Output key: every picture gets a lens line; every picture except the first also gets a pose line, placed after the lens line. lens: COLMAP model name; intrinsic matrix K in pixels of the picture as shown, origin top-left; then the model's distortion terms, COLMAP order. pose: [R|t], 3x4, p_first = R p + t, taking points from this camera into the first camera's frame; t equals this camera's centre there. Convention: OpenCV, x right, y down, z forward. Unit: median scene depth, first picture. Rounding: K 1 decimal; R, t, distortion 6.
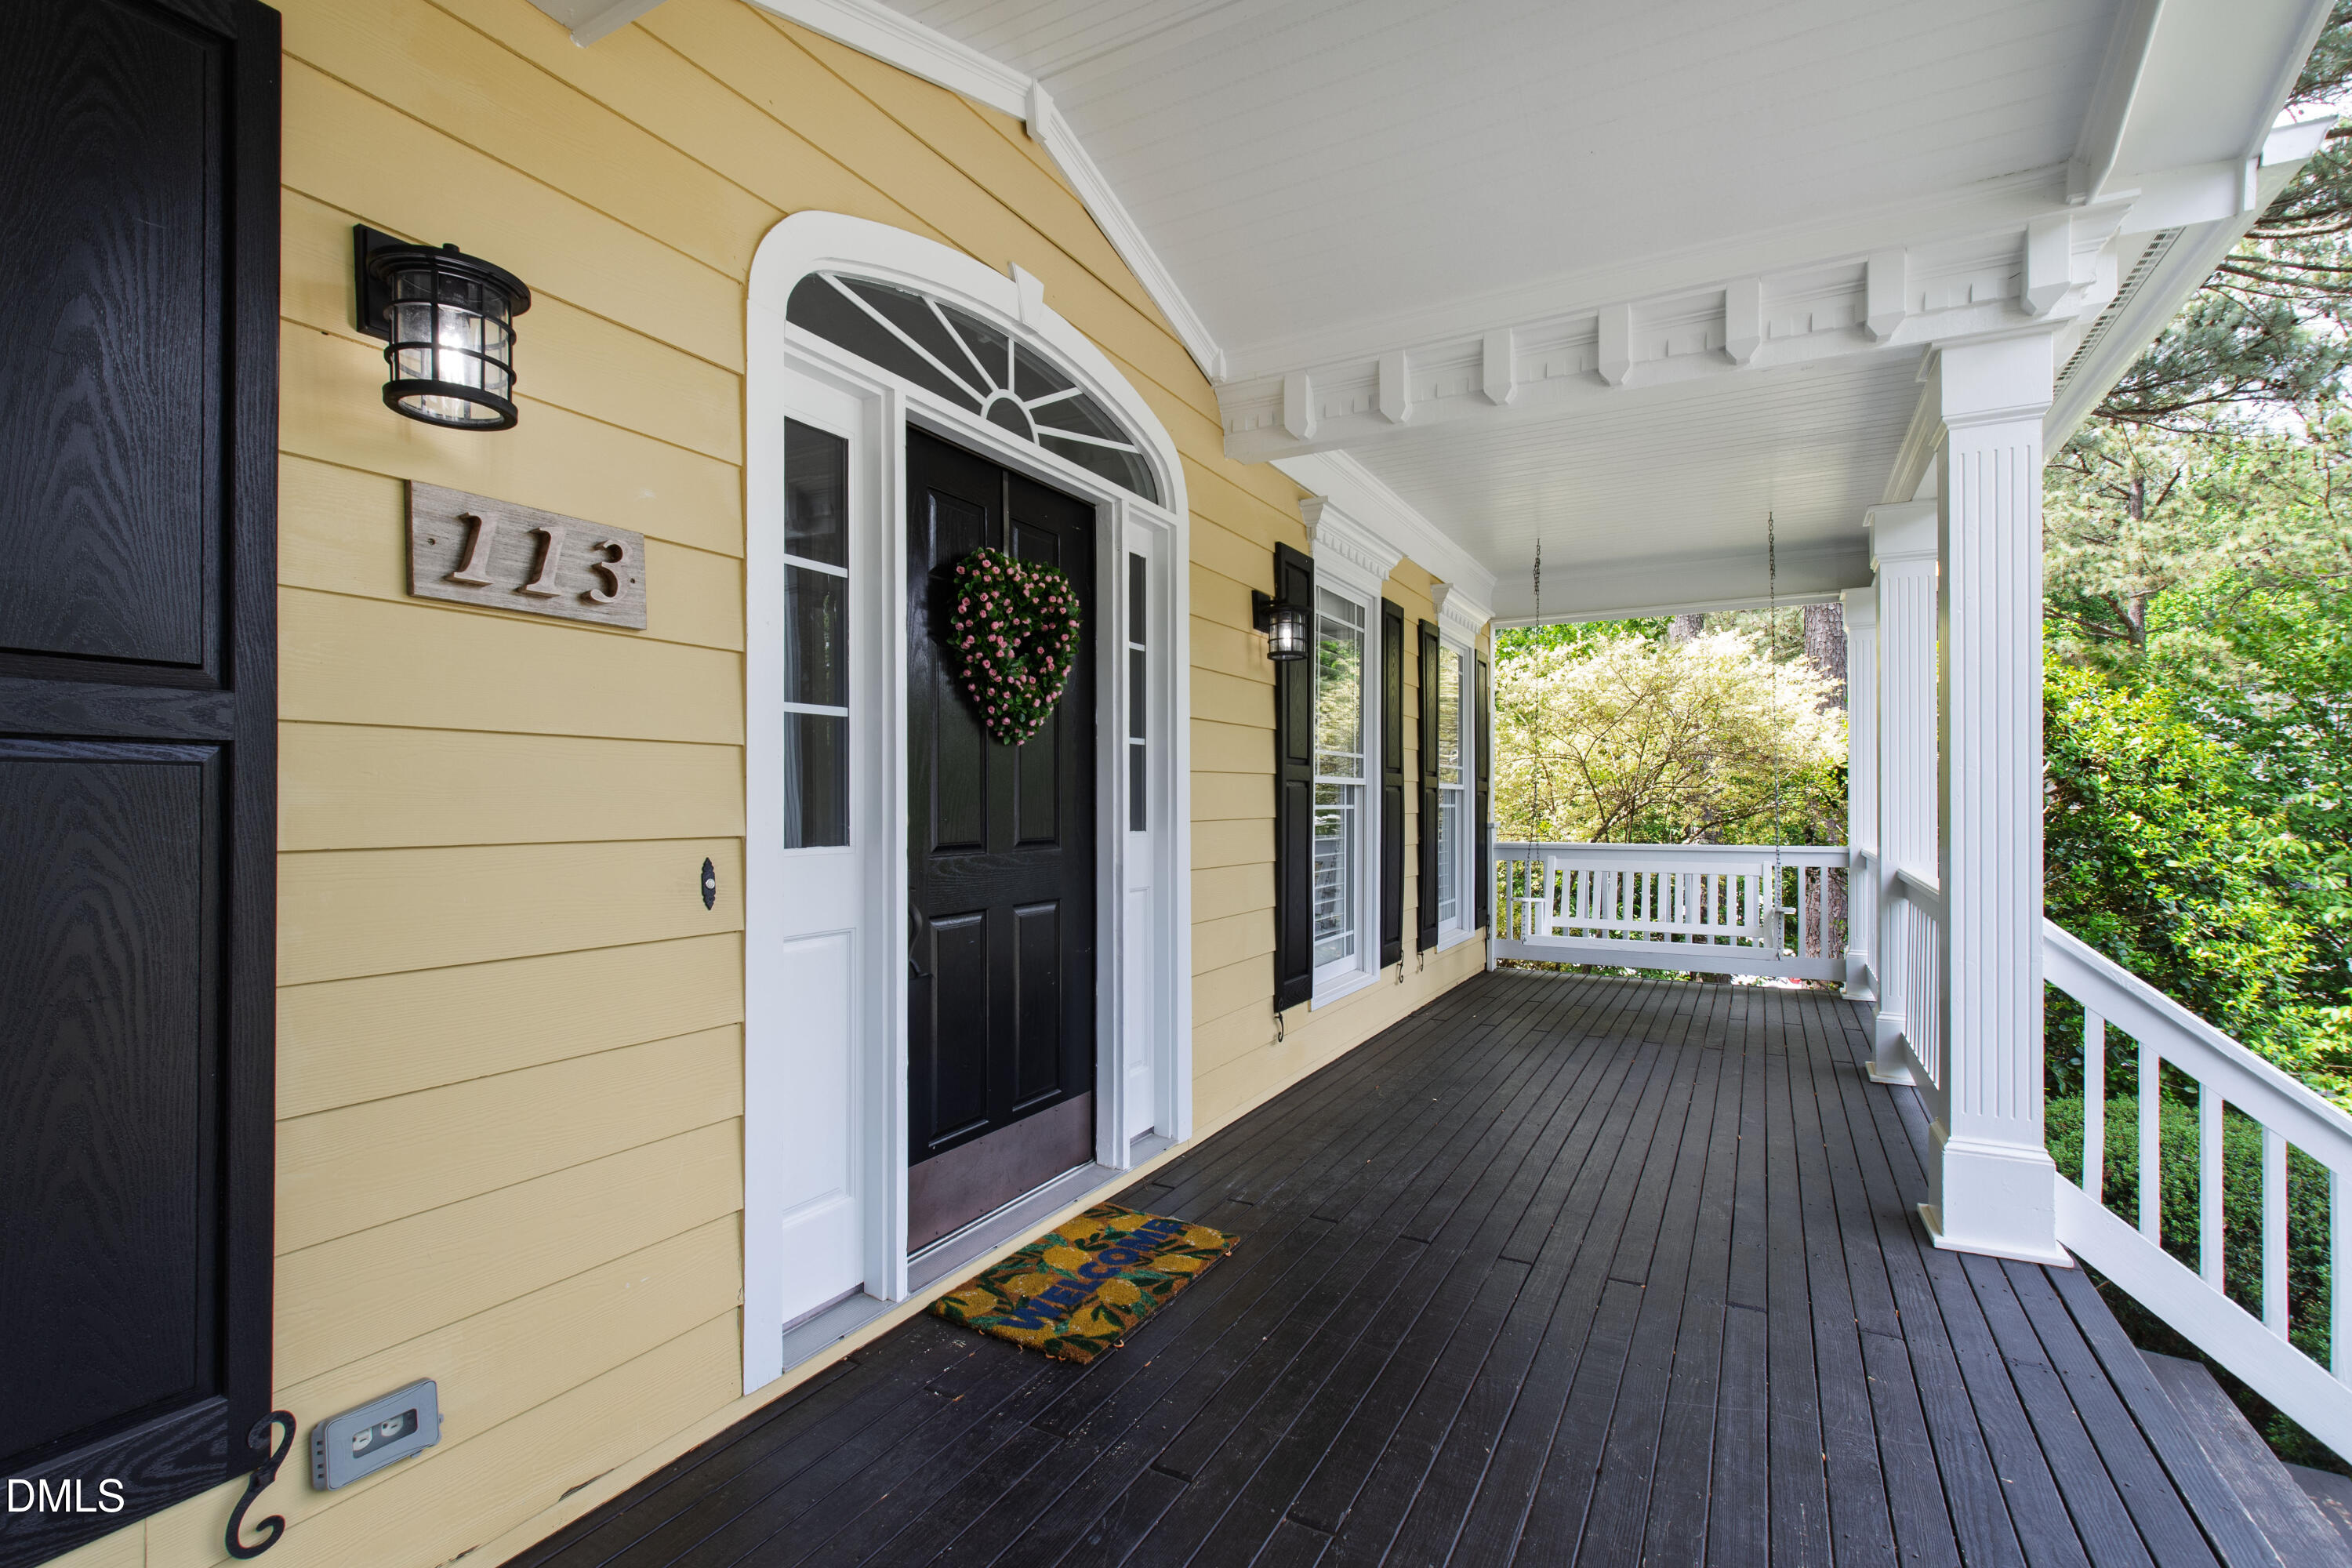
lens RADIAL K [[1042.6, 0, 1181.6], [0, 1042.6, 791.8], [0, 0, 1]] dist [0.002646, 0.000892]
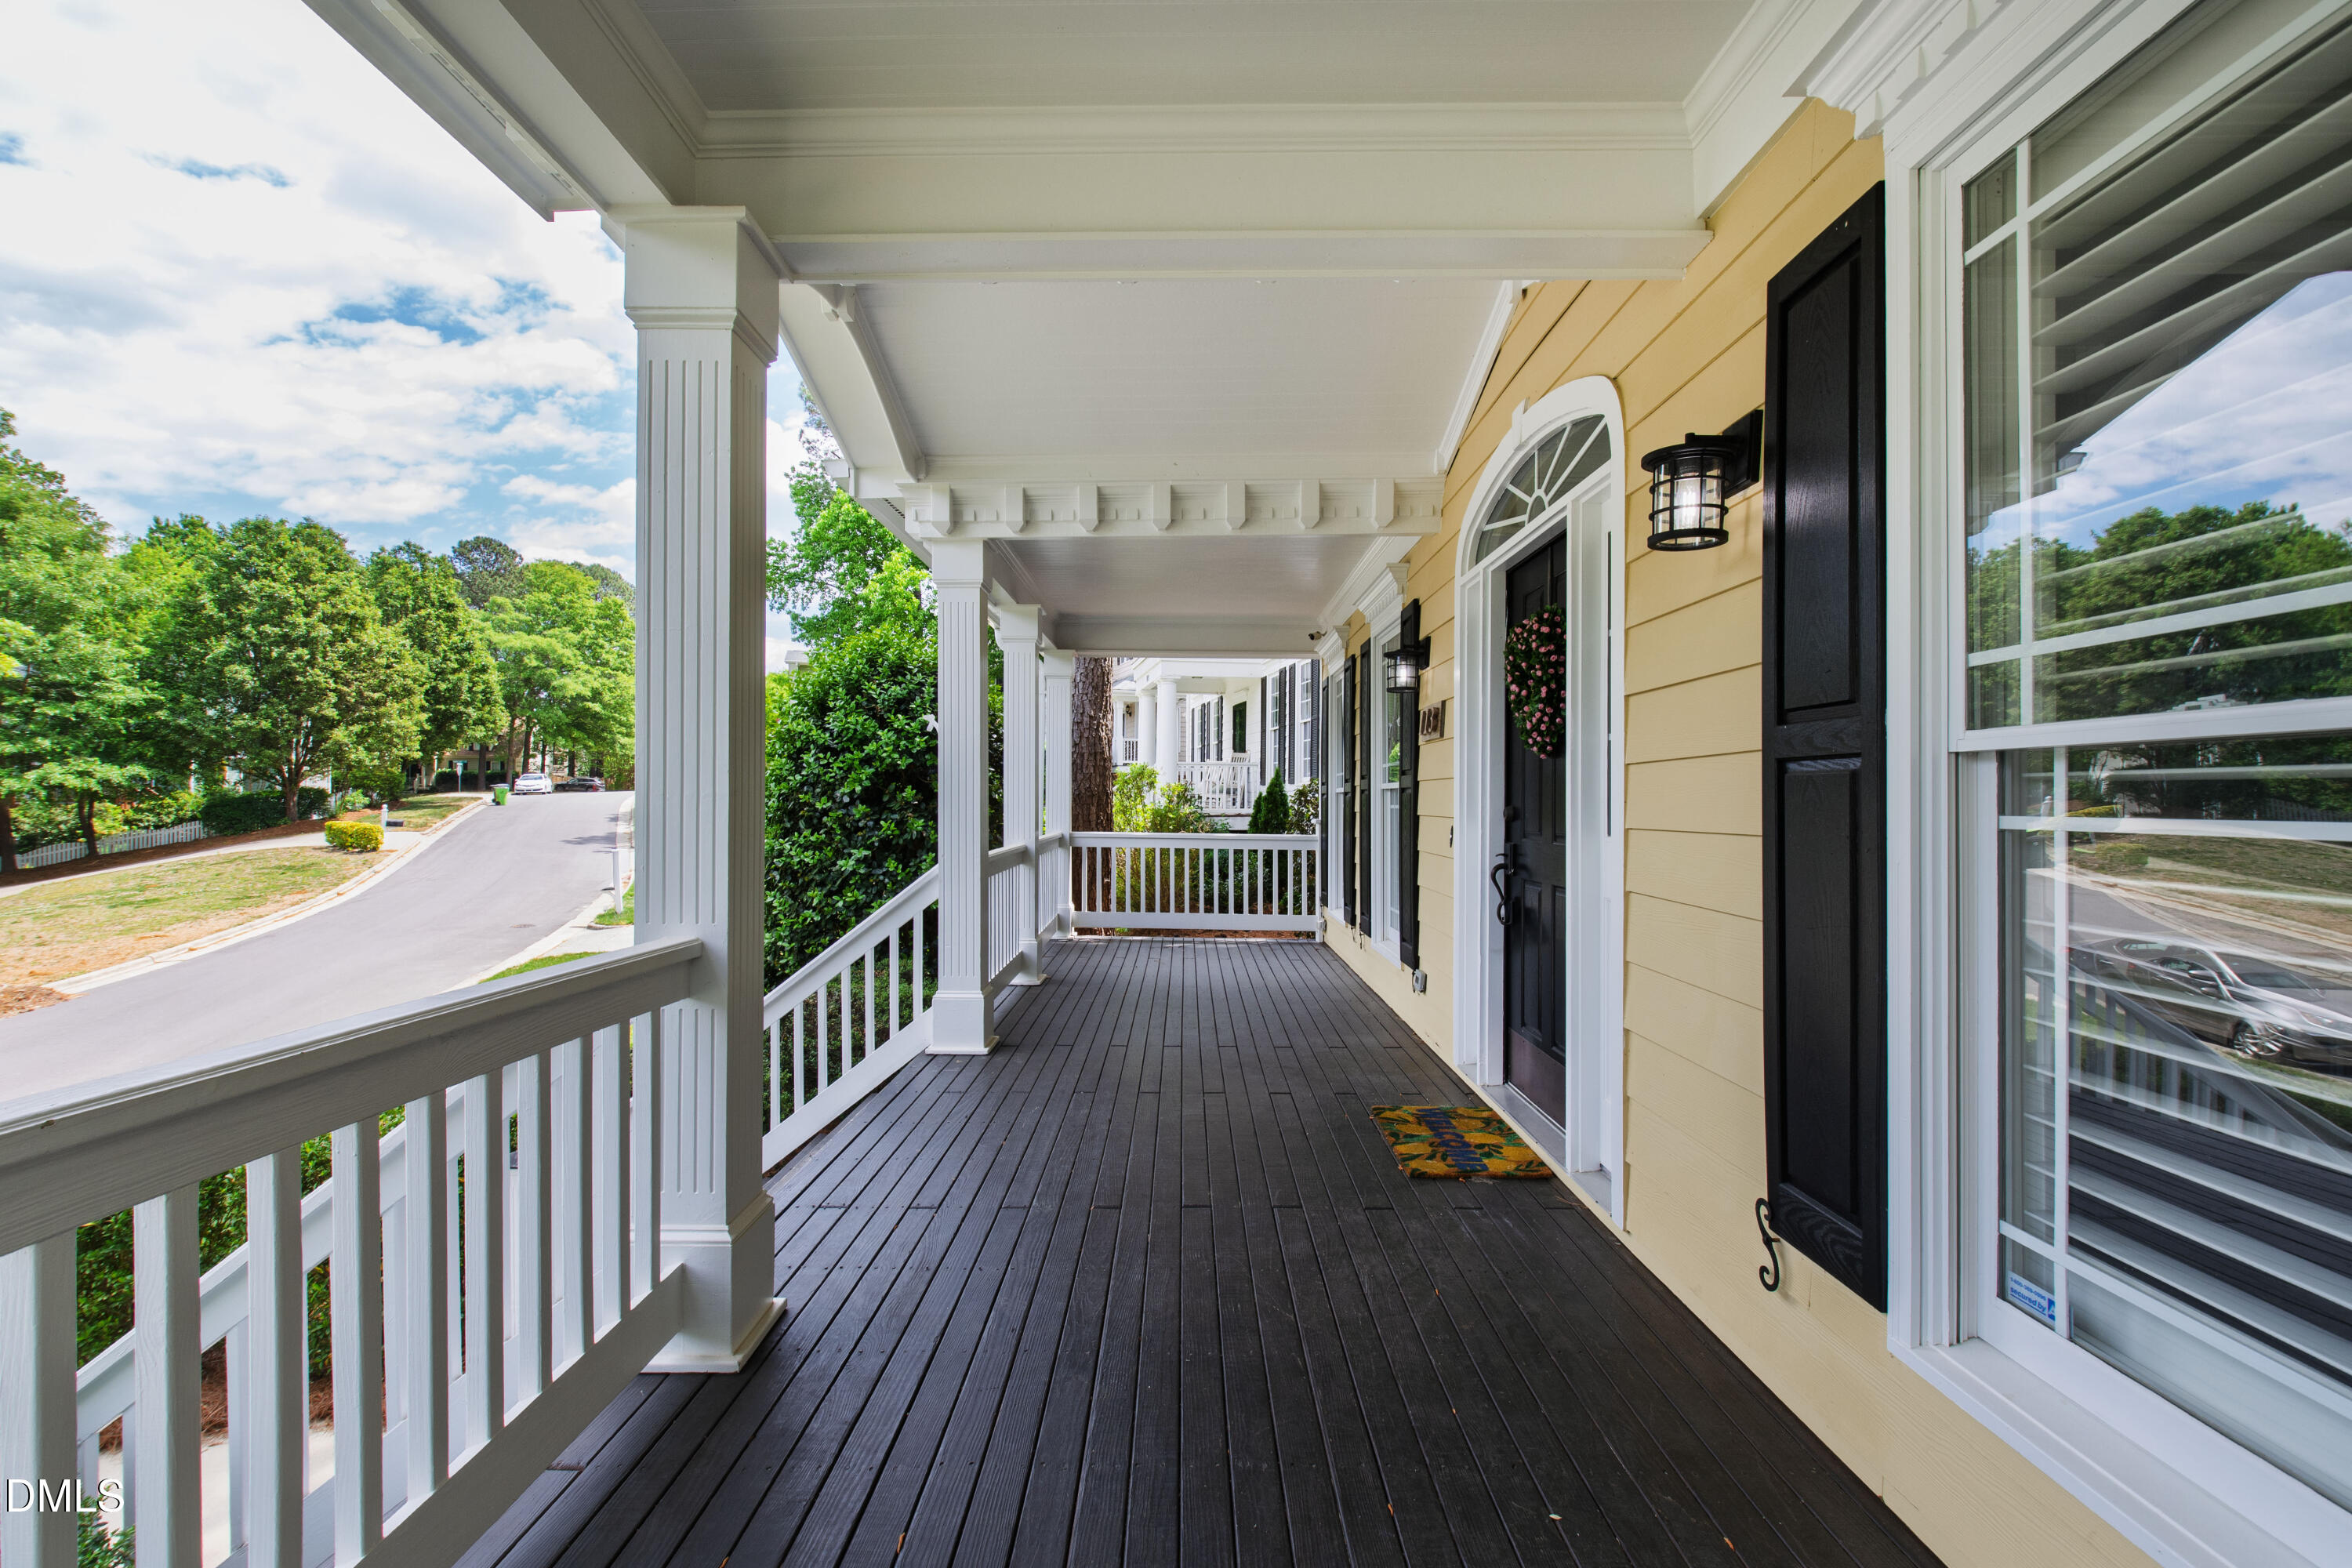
lens RADIAL K [[1042.6, 0, 1175.5], [0, 1042.6, 793.8], [0, 0, 1]] dist [0.002646, 0.000892]
pose [[-0.871774, -0.000917, -0.489908, 0.912347], [0.000038, 0.999998, -0.001939, 0.003556], [0.489909, -0.001709, -0.871772, 2.014499]]
